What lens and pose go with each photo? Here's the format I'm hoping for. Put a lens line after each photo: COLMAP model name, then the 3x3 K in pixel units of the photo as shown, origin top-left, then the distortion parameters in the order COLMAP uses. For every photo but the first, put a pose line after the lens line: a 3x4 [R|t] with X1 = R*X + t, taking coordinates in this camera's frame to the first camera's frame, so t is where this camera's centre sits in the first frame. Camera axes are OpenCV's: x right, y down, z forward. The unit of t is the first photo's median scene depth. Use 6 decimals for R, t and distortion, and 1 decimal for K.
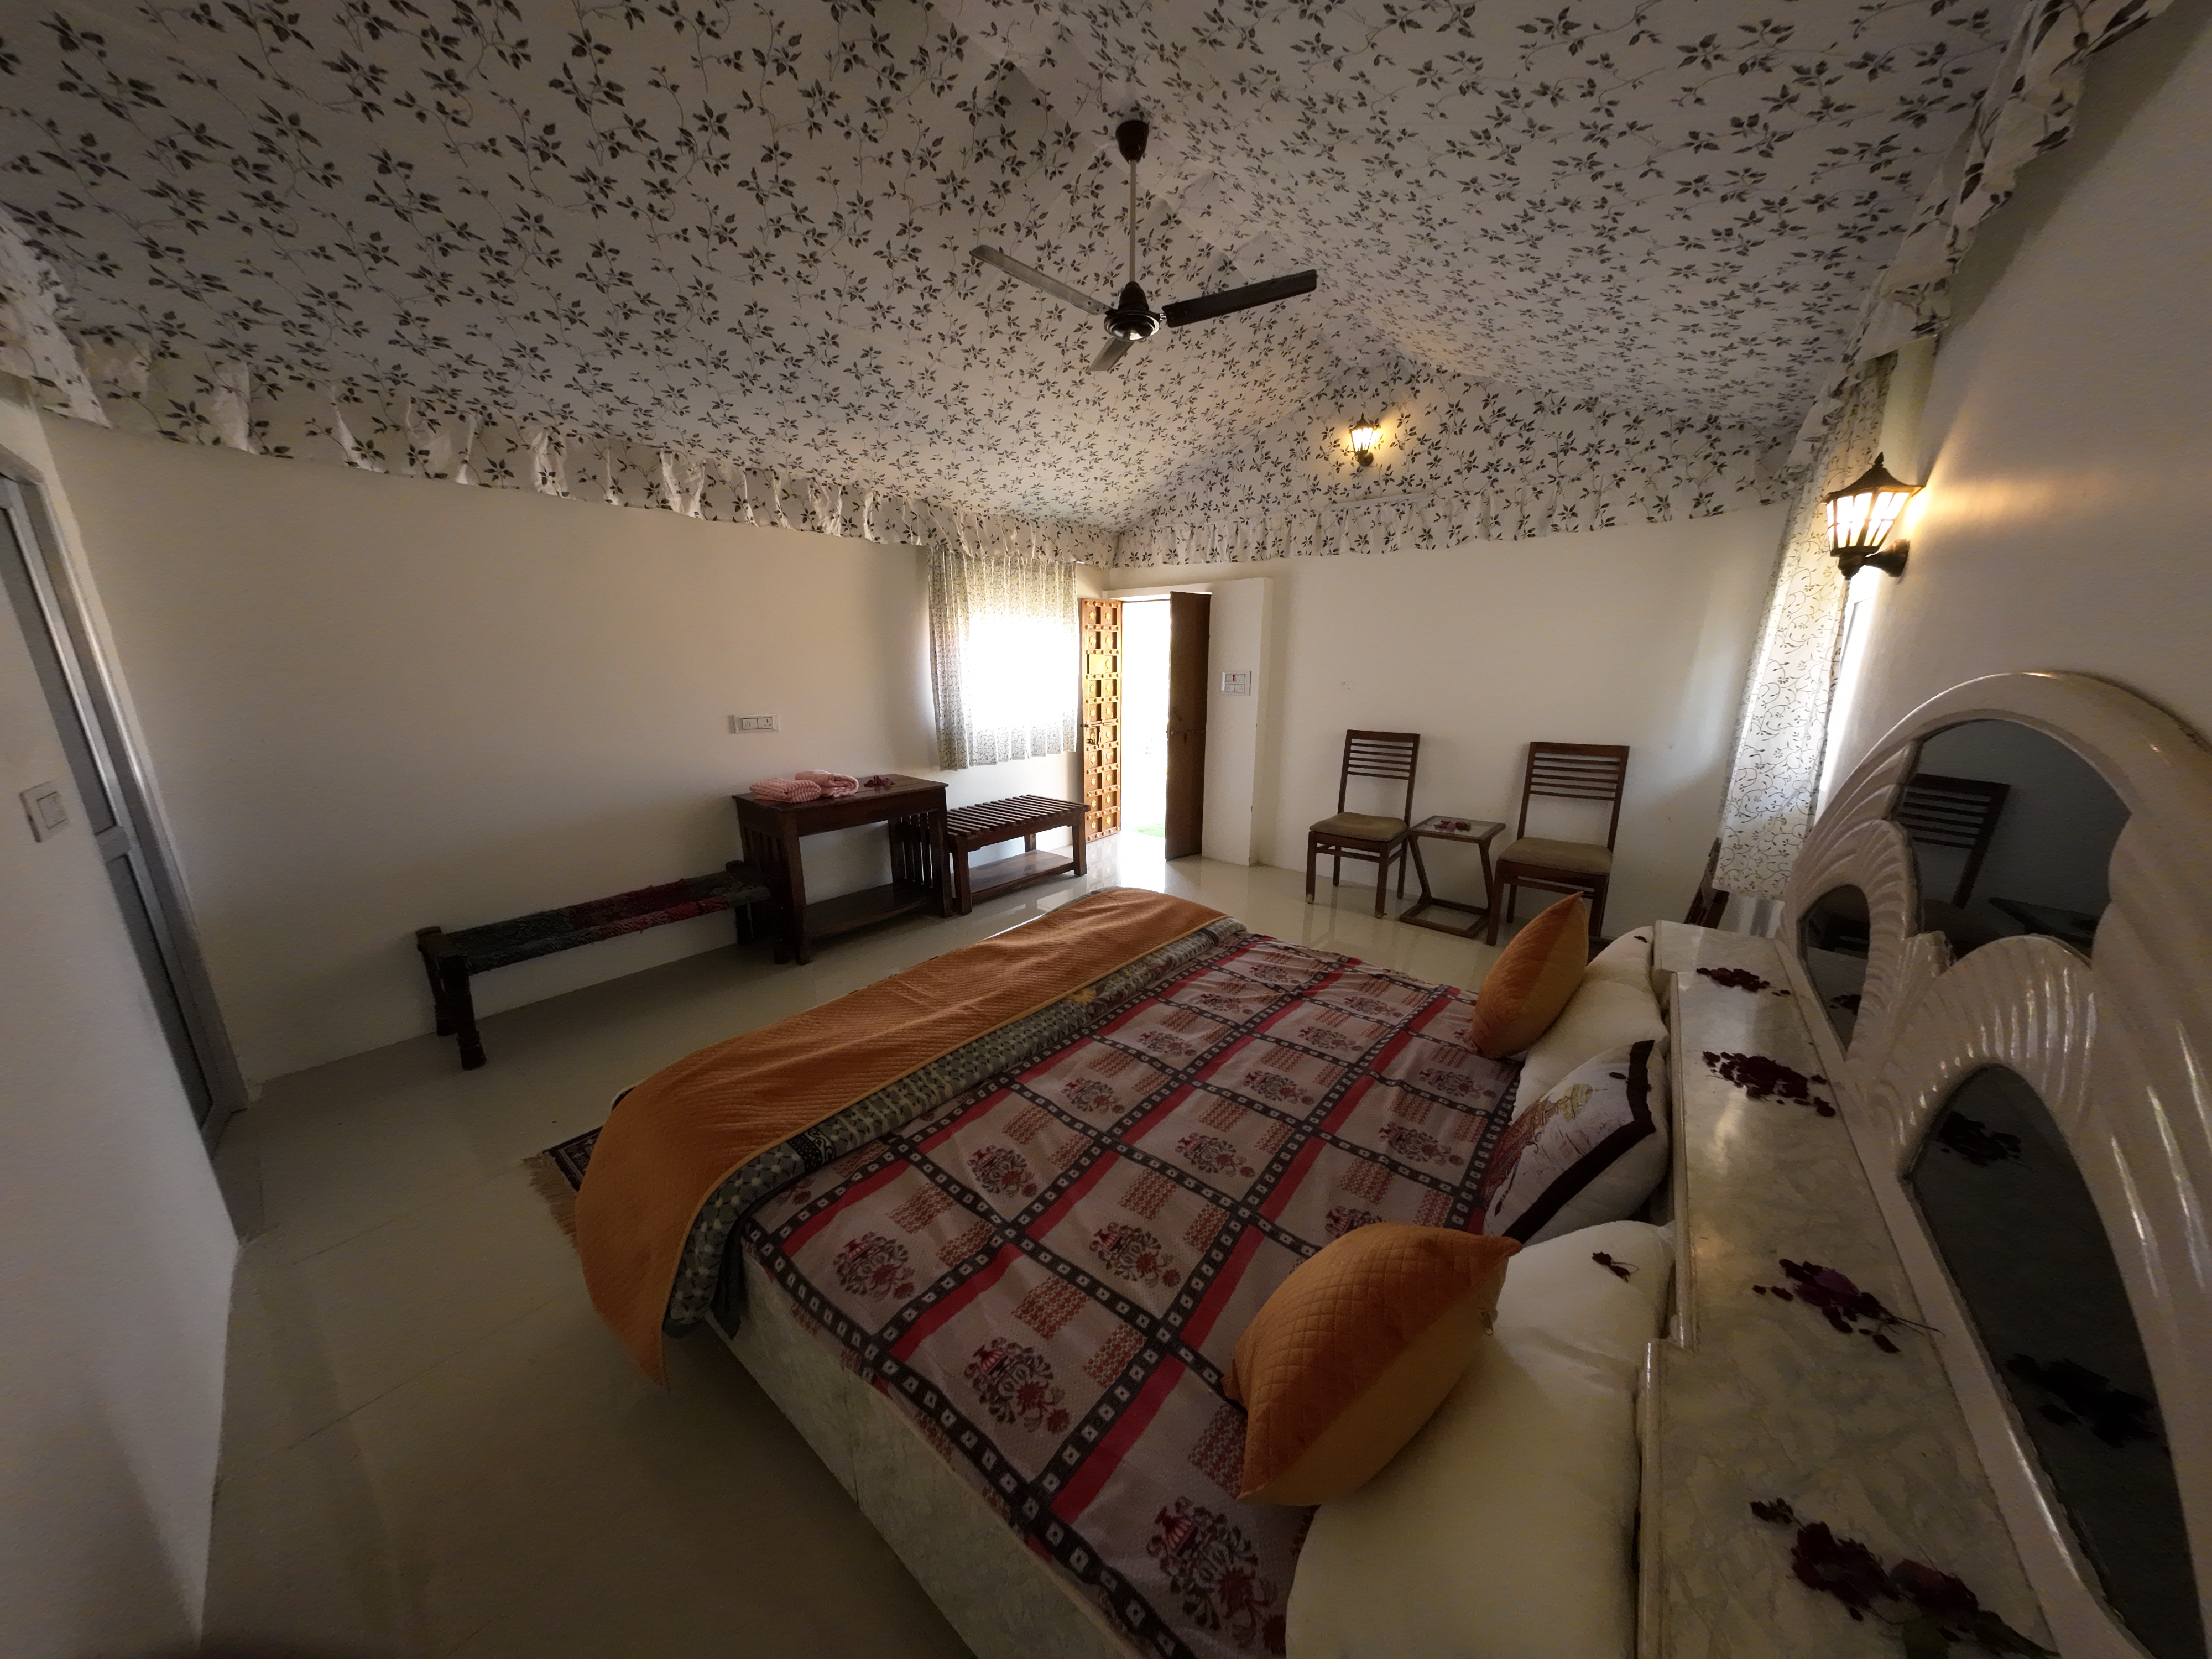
lens RADIAL K [[692.1, 0, 1104.8], [0, 692.1, 827.4], [0, 0, 1]] dist [0.001578, 0.000027]
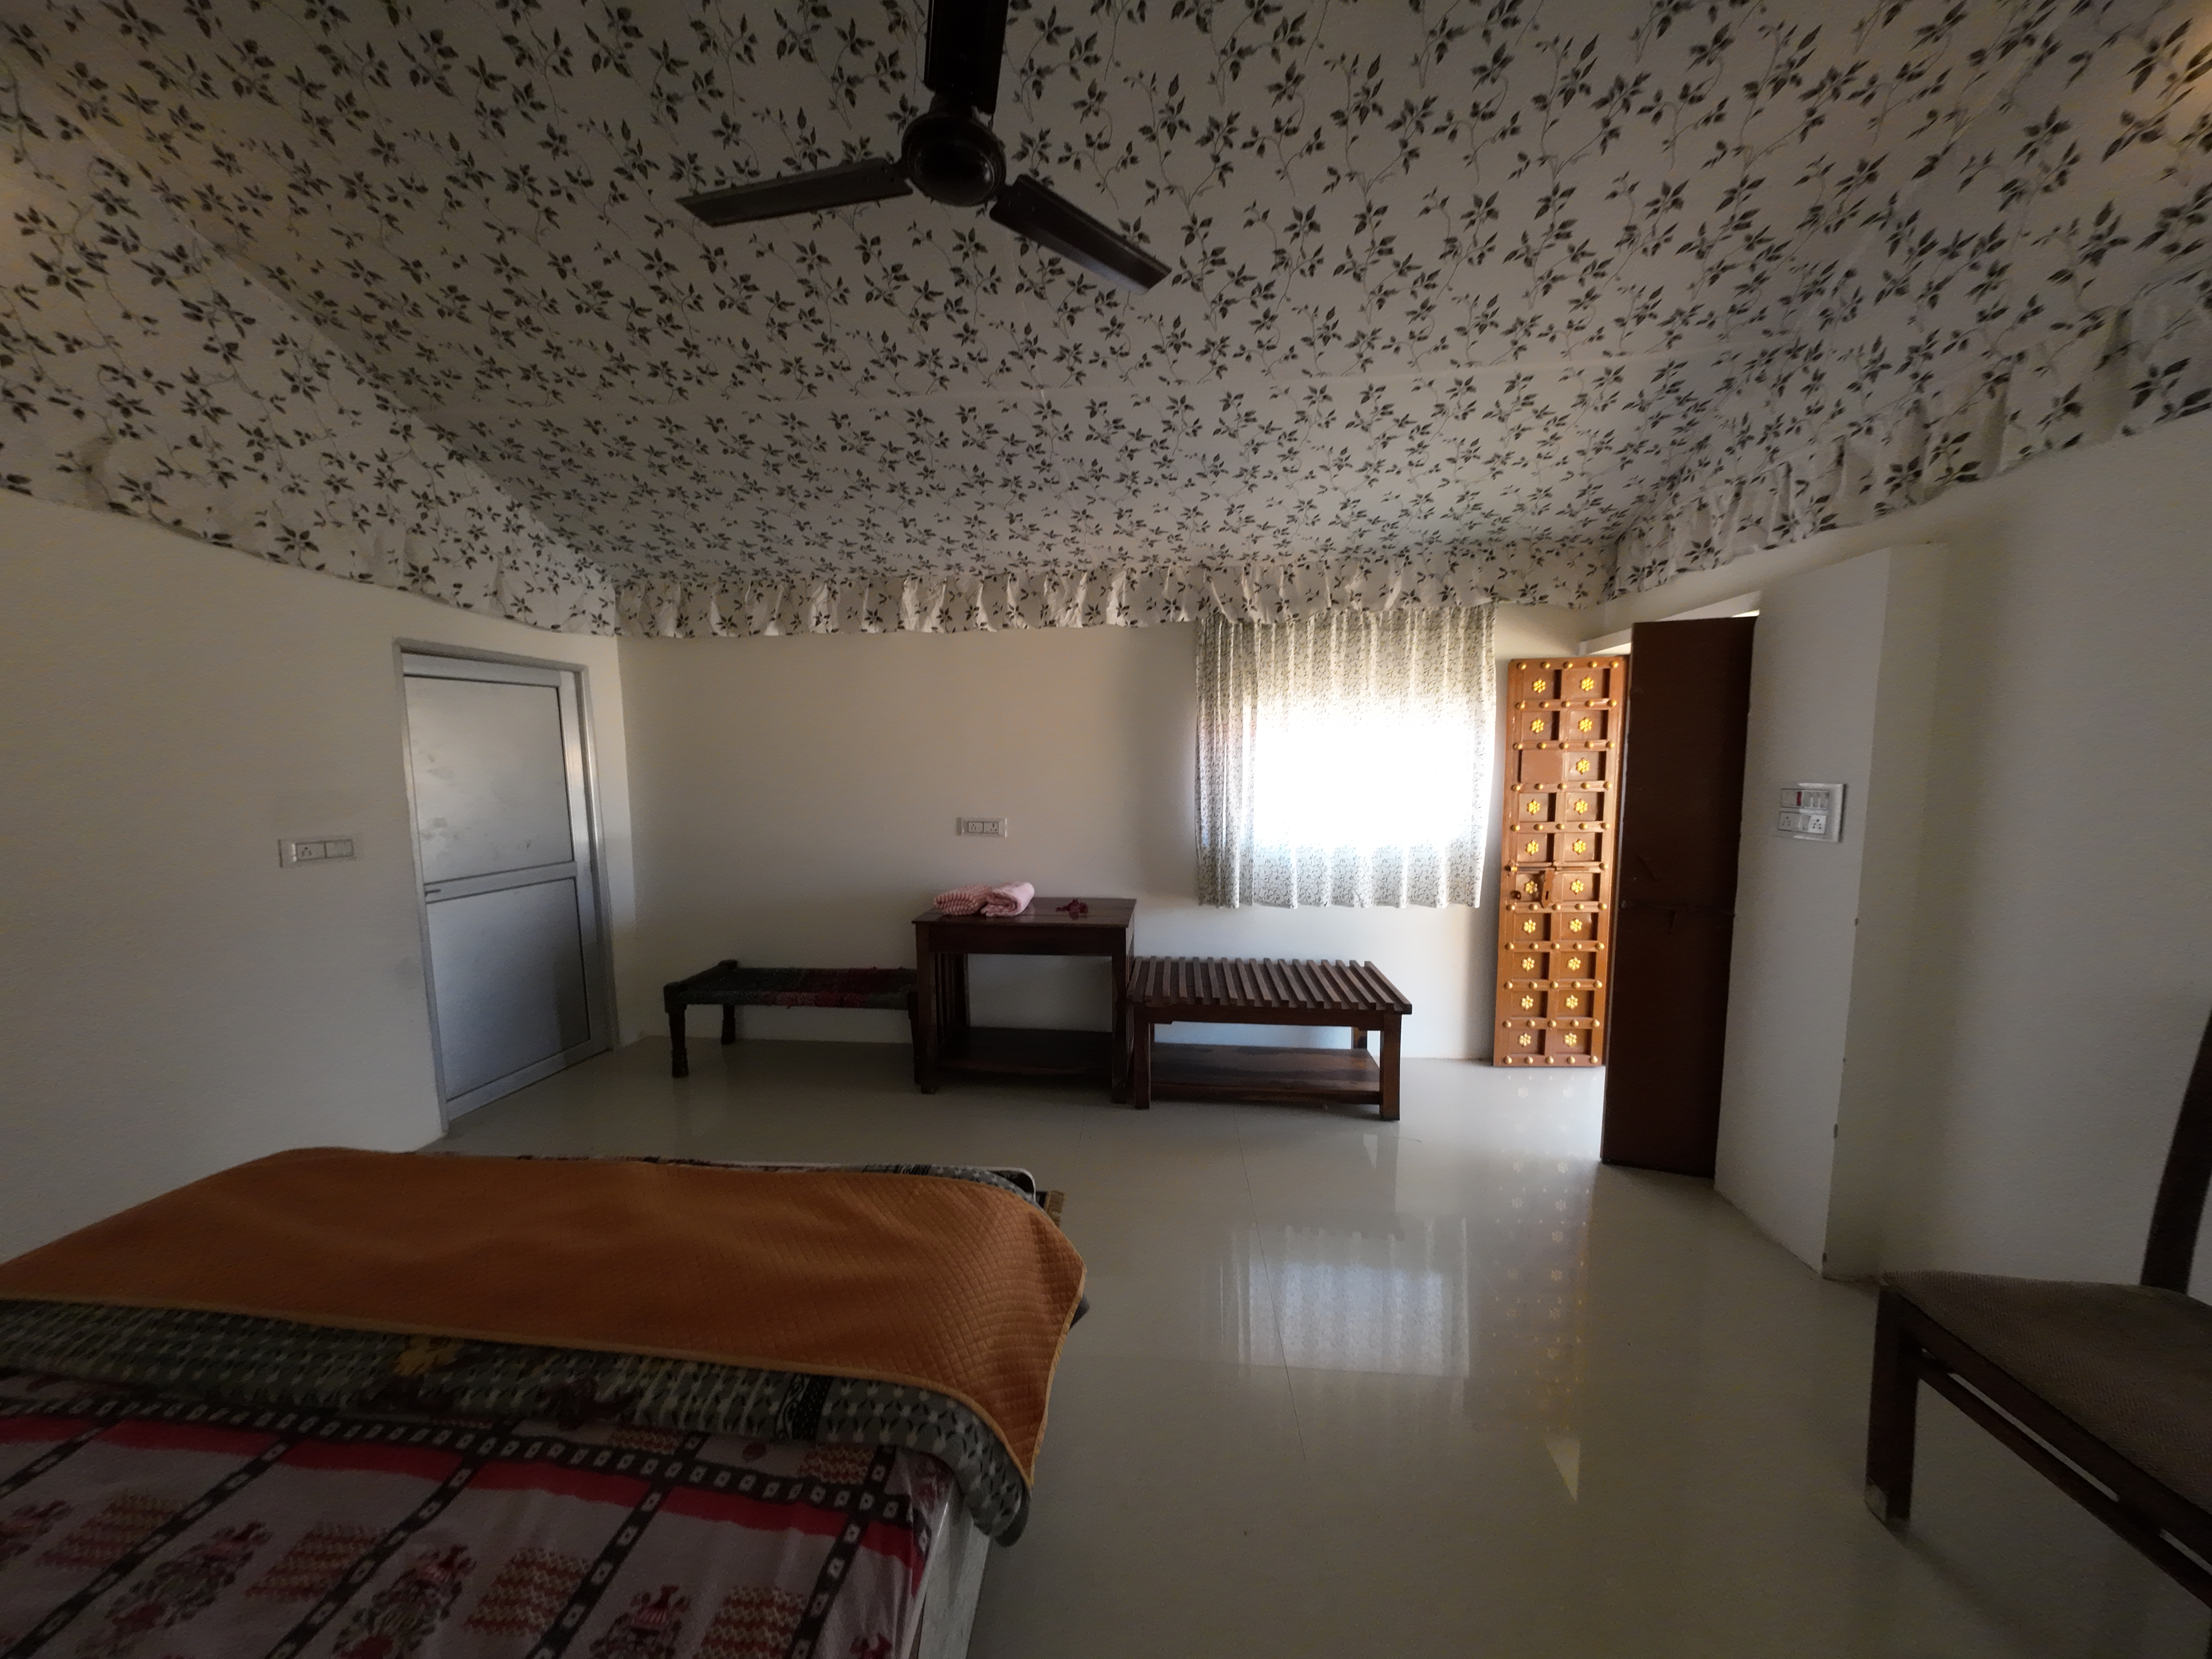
lens RADIAL K [[692.1, 0, 1104.8], [0, 692.1, 827.4], [0, 0, 1]] dist [0.001578, 0.000027]
pose [[0.570078, 0.071248, -0.818495, 0.349443], [-0.186509, 0.981446, -0.044471, -0.123252], [0.800141, 0.178009, 0.572789, 0.516497]]
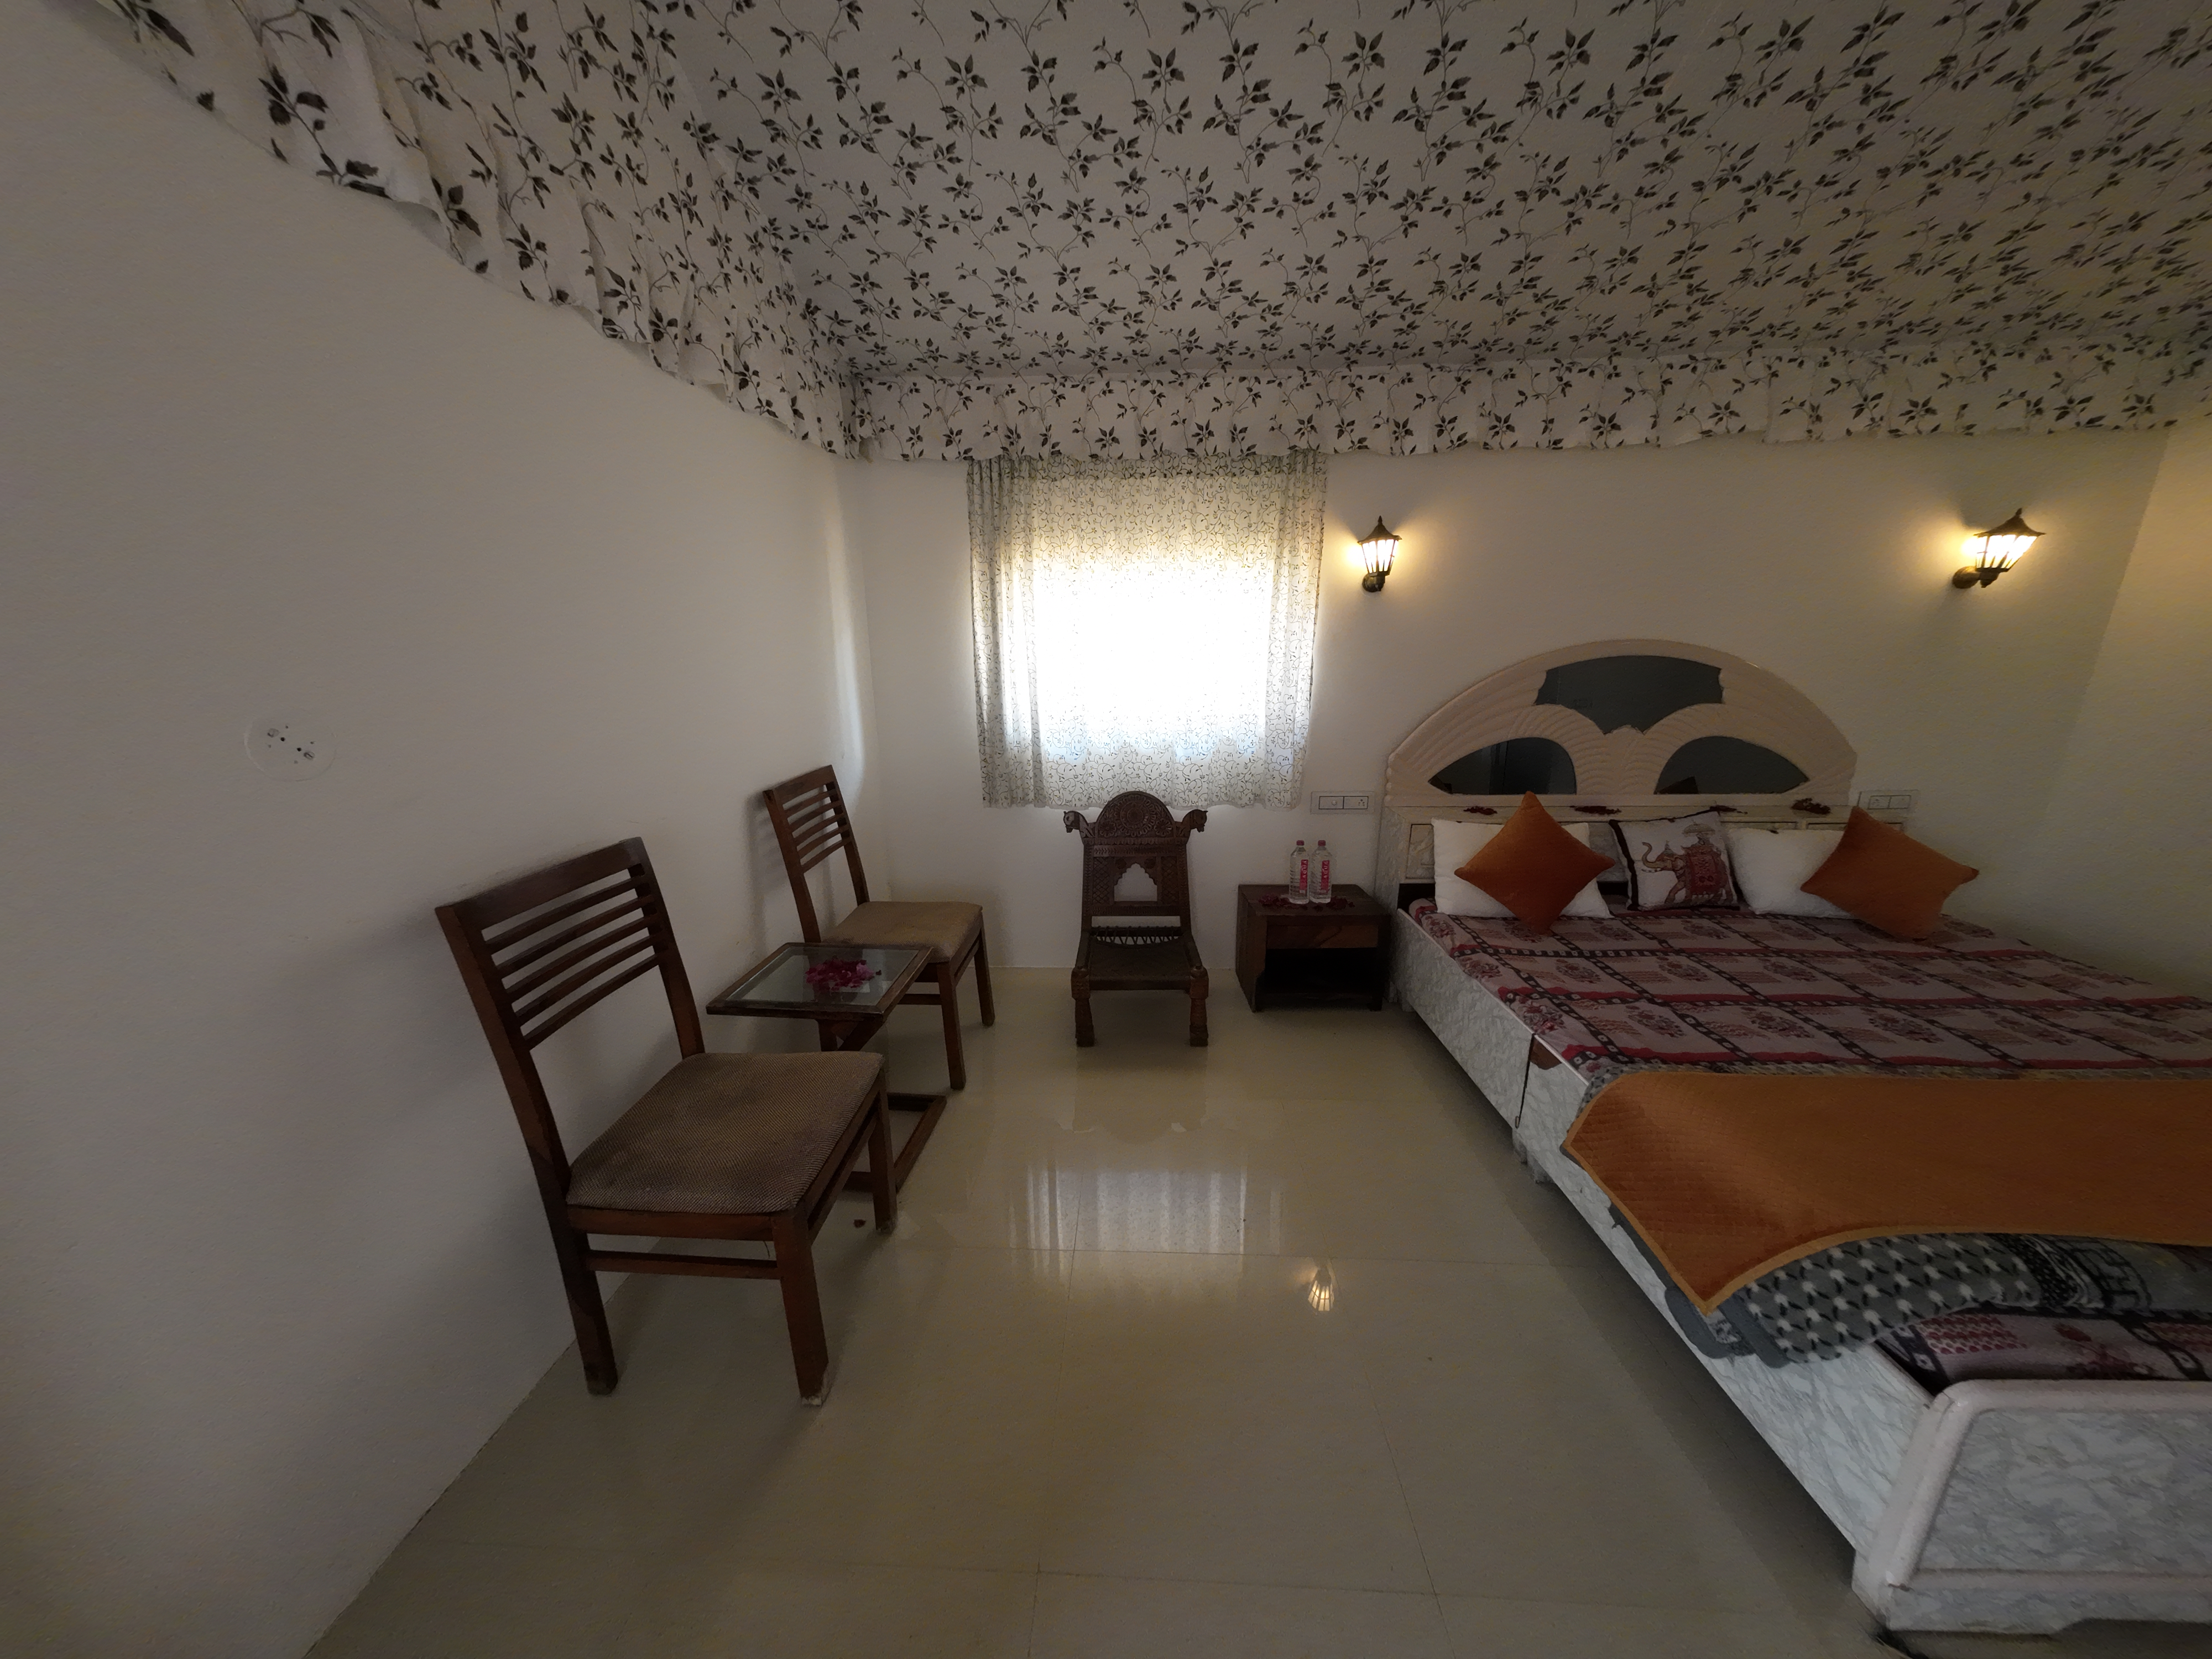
lens RADIAL K [[696.6, 0, 1101.8], [0, 696.6, 829.4], [0, 0, 1]] dist [0.001160, 0.000229]
pose [[-0.592442, -0.189466, 0.783017, 0.017823], [0.199365, 0.907239, 0.370366, -0.233380], [-0.780555, 0.375527, -0.499713, 1.020376]]
